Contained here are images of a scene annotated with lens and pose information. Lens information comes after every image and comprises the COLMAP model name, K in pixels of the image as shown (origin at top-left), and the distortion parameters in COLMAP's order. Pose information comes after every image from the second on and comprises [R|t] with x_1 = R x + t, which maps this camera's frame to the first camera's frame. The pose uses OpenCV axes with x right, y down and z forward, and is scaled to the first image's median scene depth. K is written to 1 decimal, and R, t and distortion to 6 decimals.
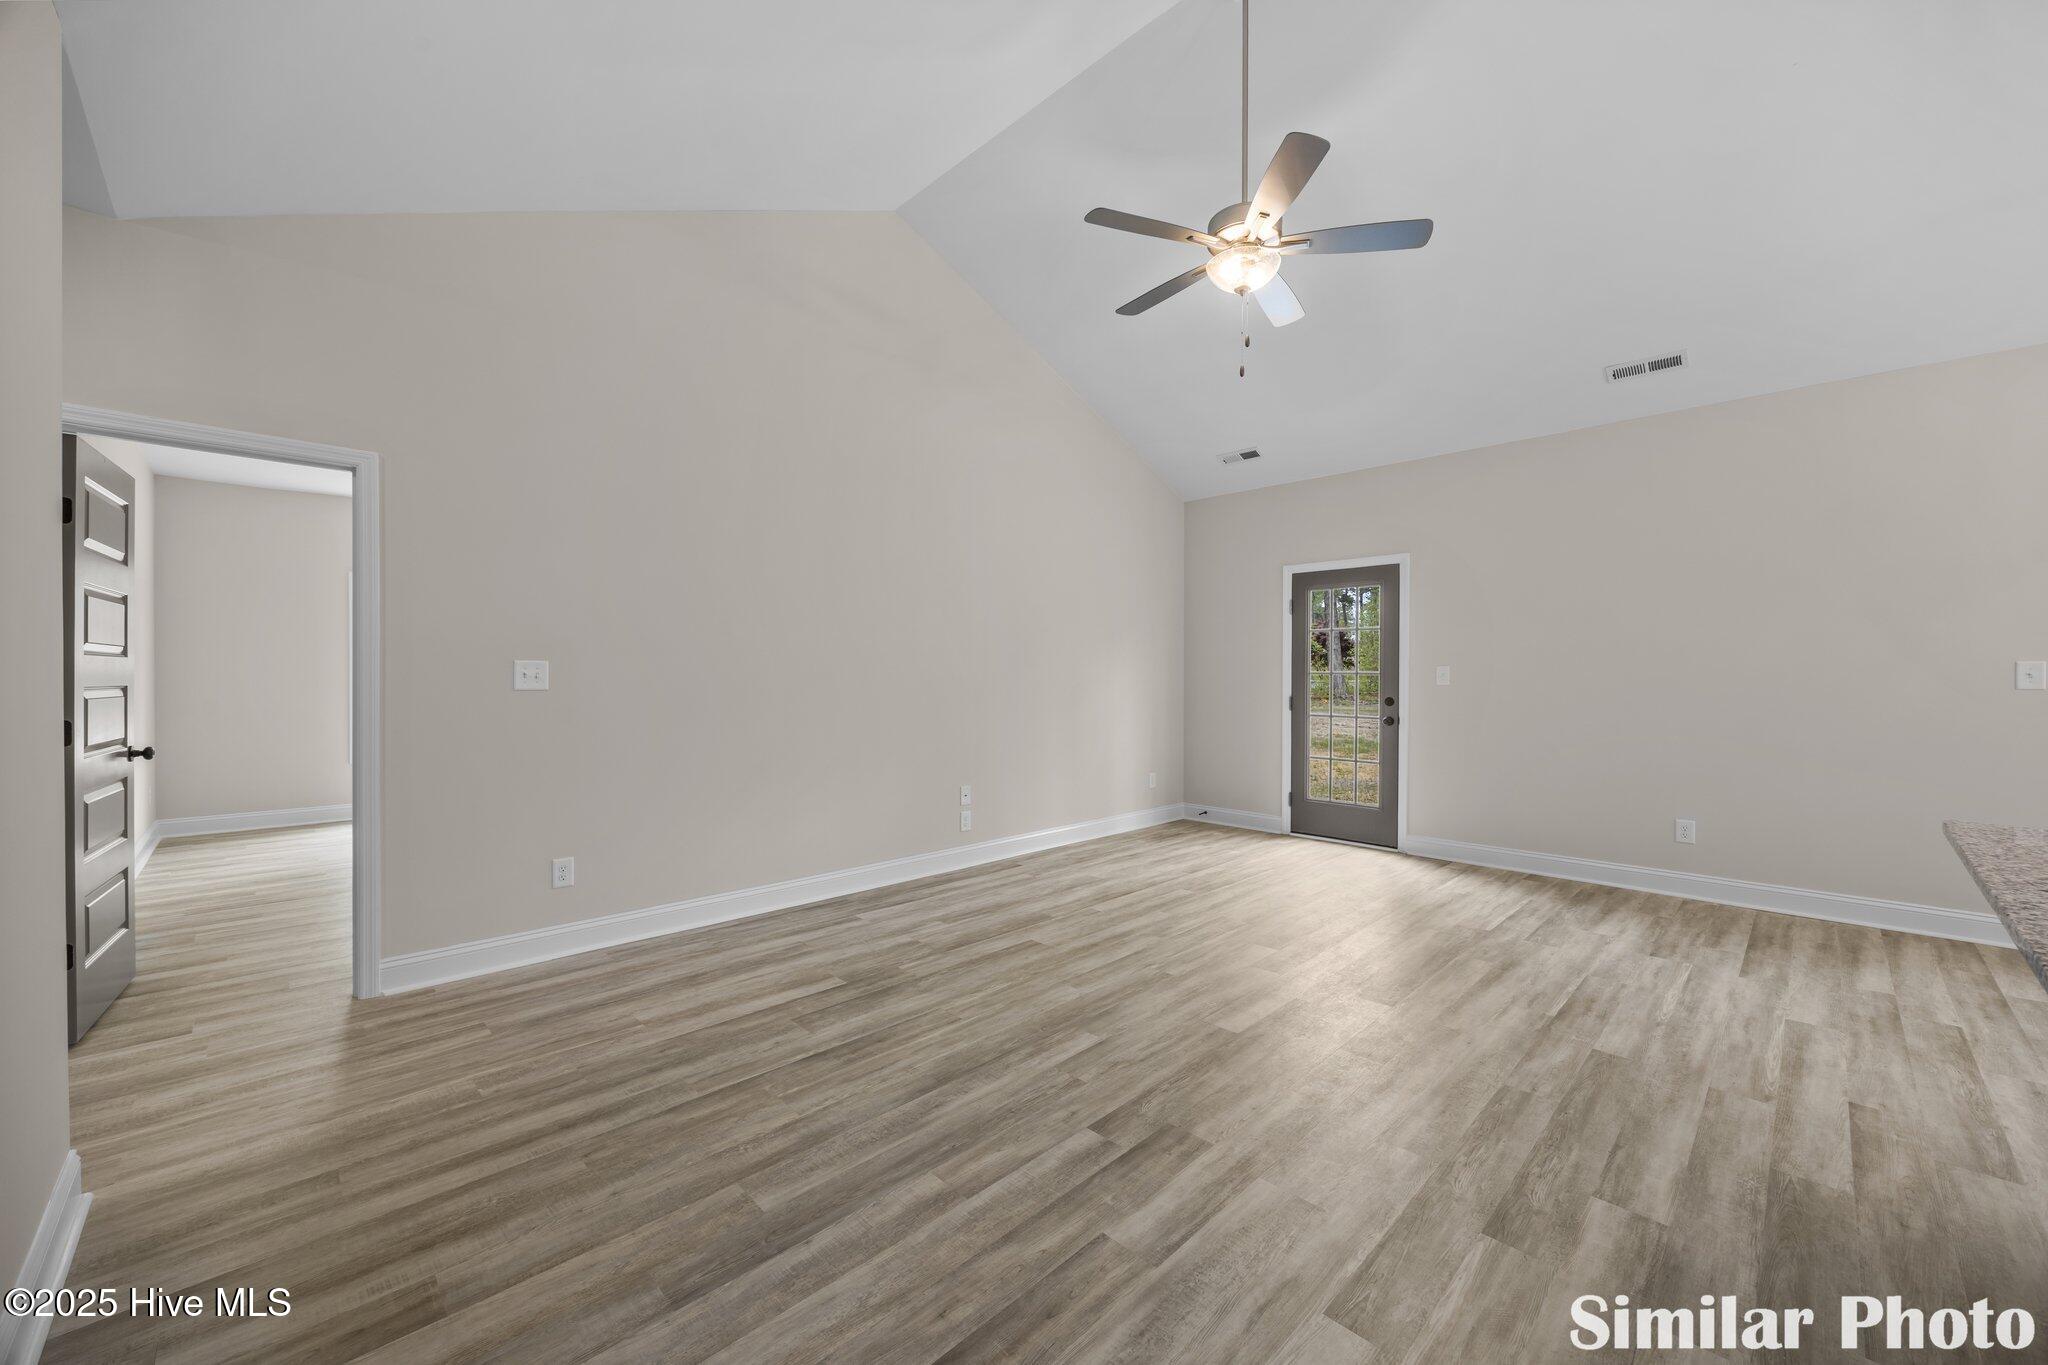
lens RADIAL K [[786.2, 0, 1029.7], [0, 786.2, 686.7], [0, 0, 1]] dist [-0.000816, -0.000291]
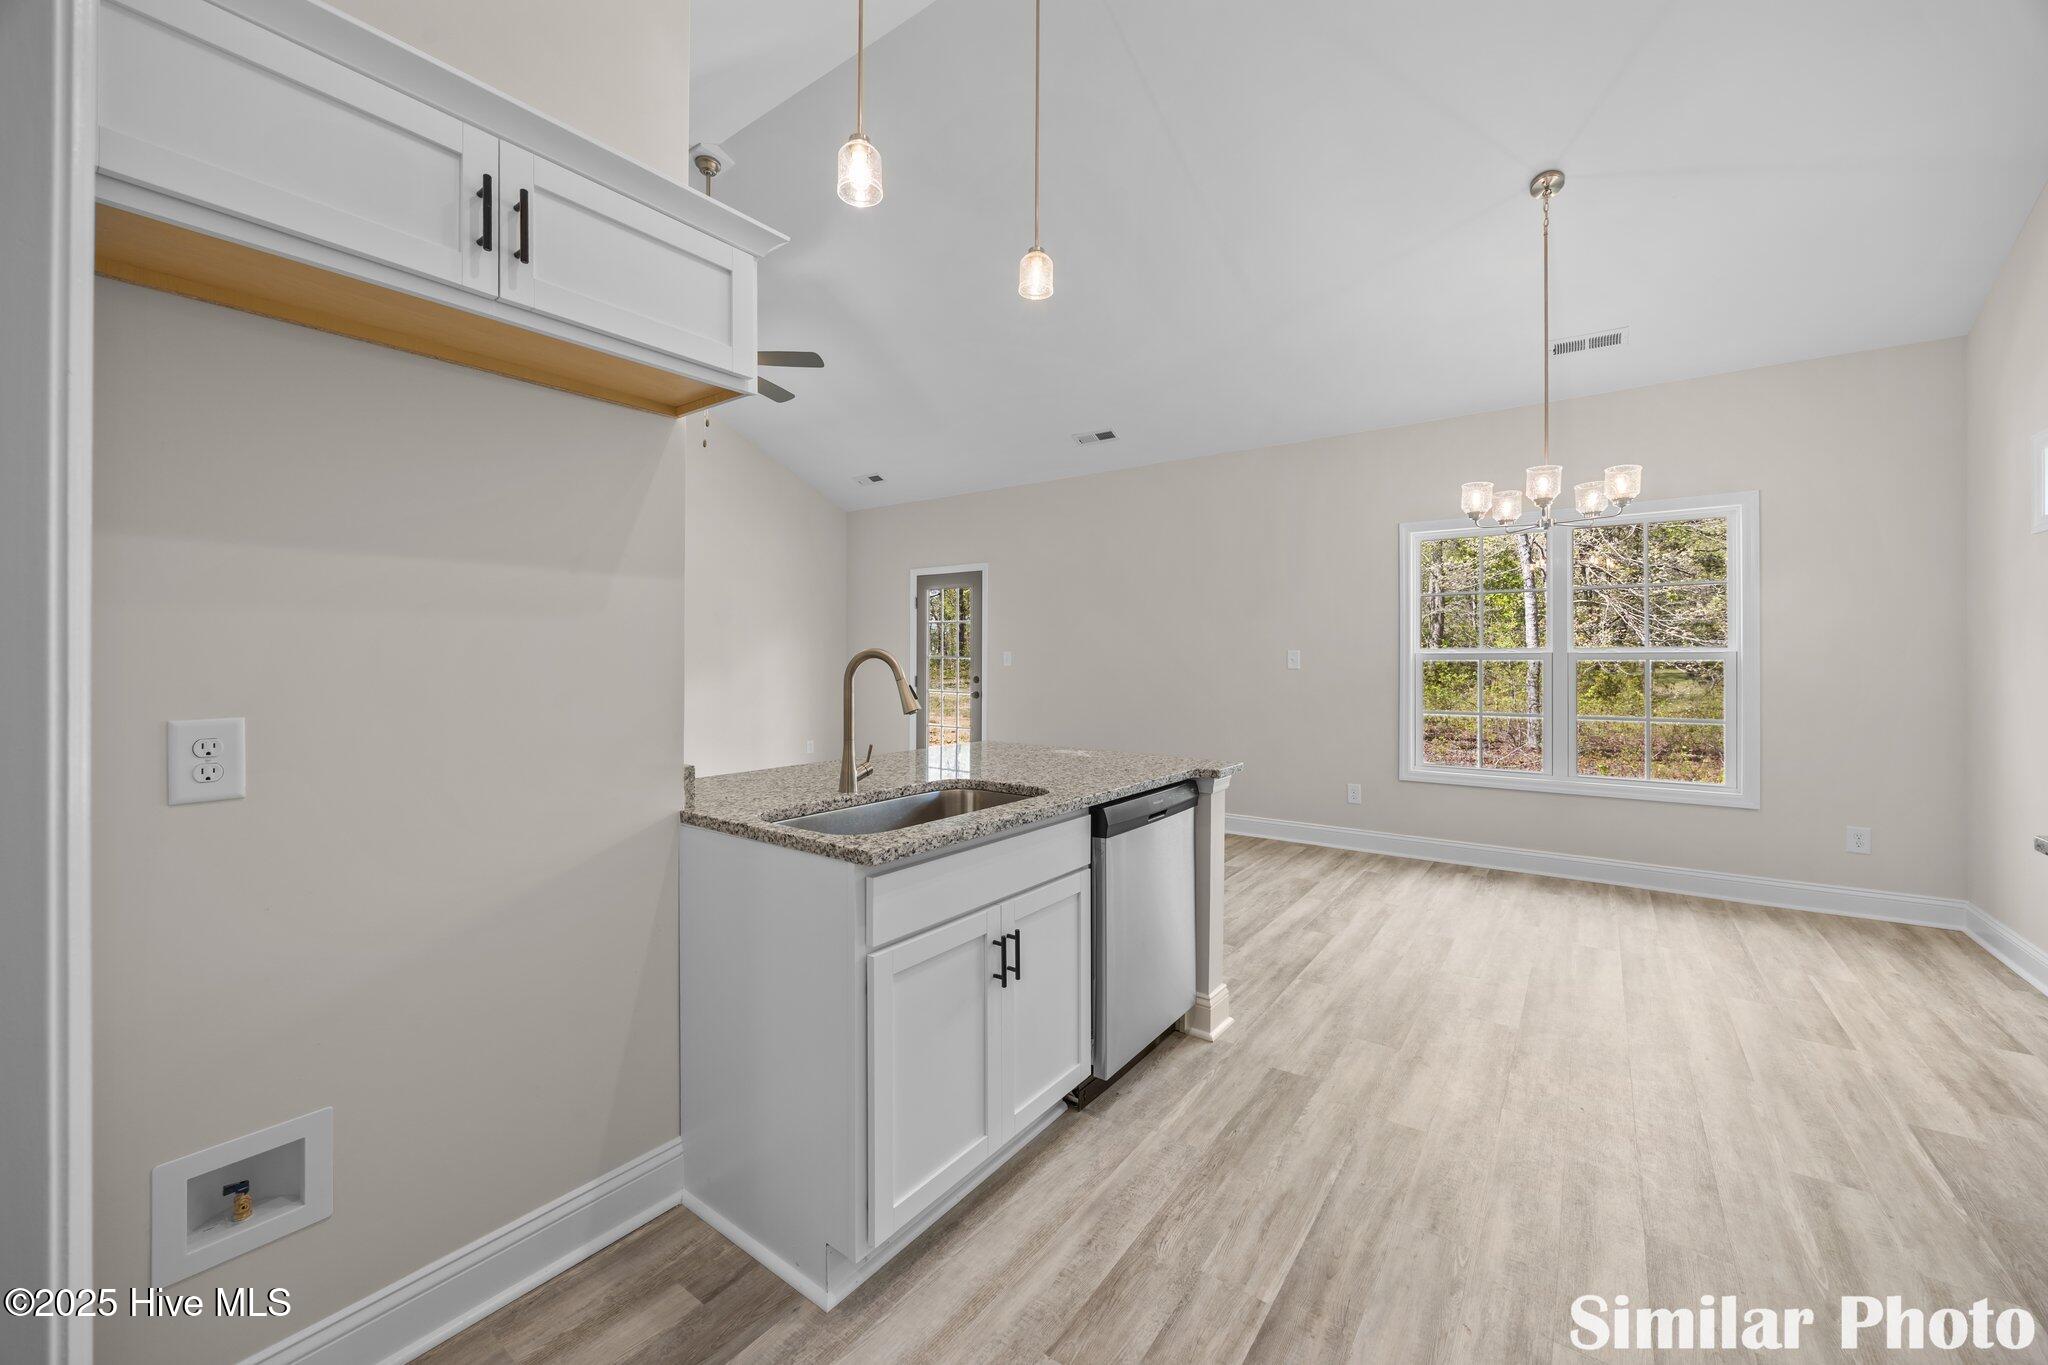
lens RADIAL K [[786.2, 0, 1029.0], [0, 786.2, 651.5], [0, 0, 1]] dist [-0.000816, -0.000291]
pose [[0.986268, 0.002340, 0.165135, 0.547855], [0.000693, 0.999832, -0.018306, -0.004616], [-0.165150, 0.018169, 0.986101, -0.424668]]
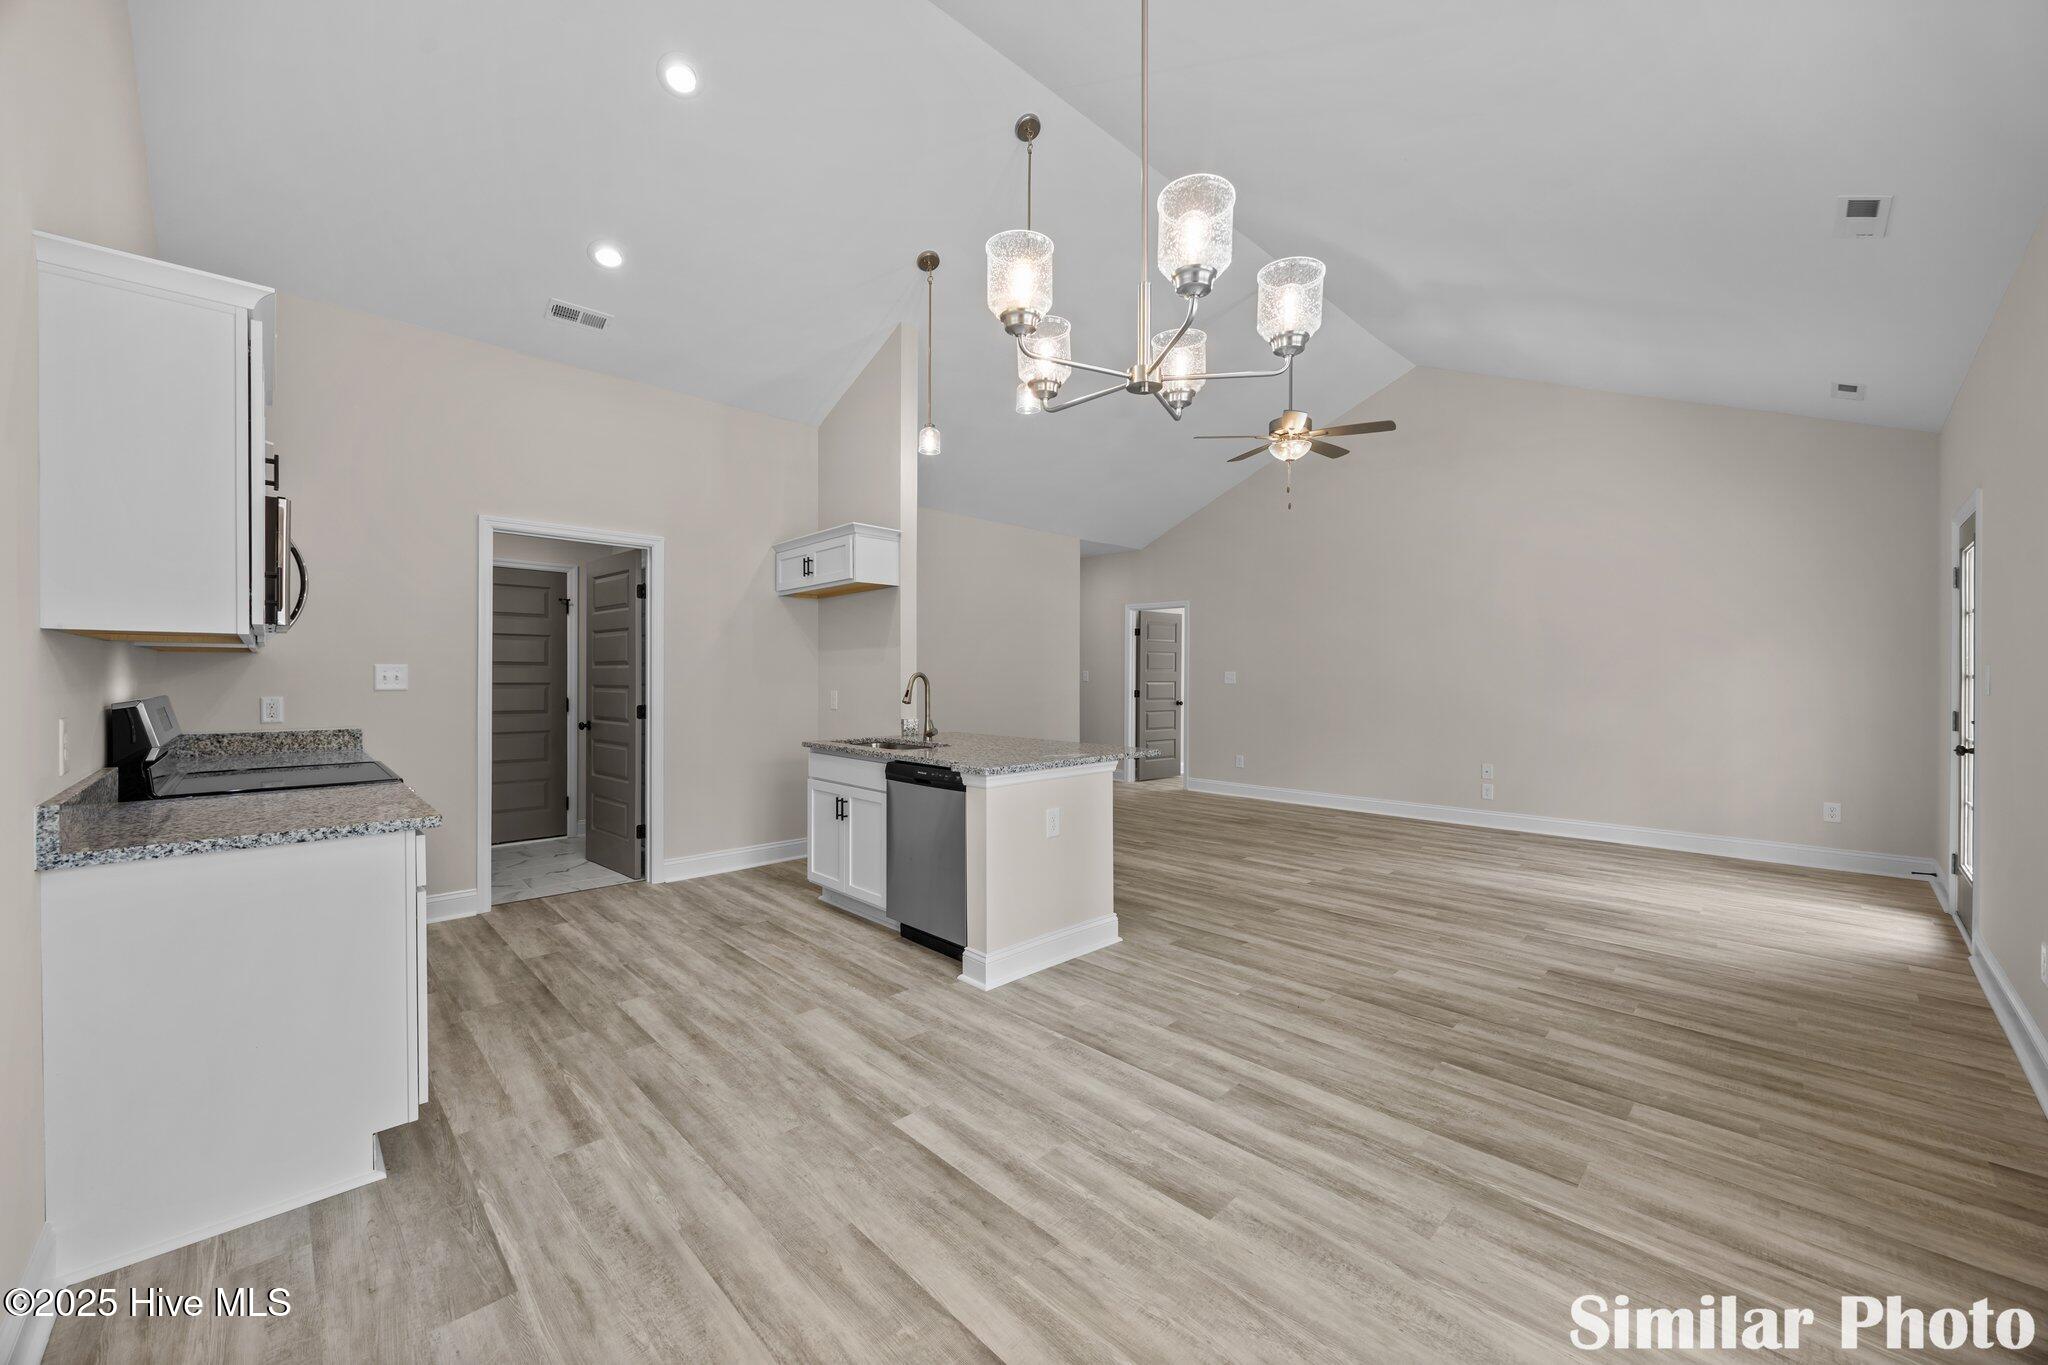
lens RADIAL K [[786.2, 0, 1031.1], [0, 786.2, 679.7], [0, 0, 1]] dist [-0.000816, -0.000291]
pose [[-0.000770, 0.003295, -0.999994, 1.763304], [-0.012982, 0.999910, 0.003305, -0.012484], [0.999915, 0.012985, -0.000727, 0.355383]]
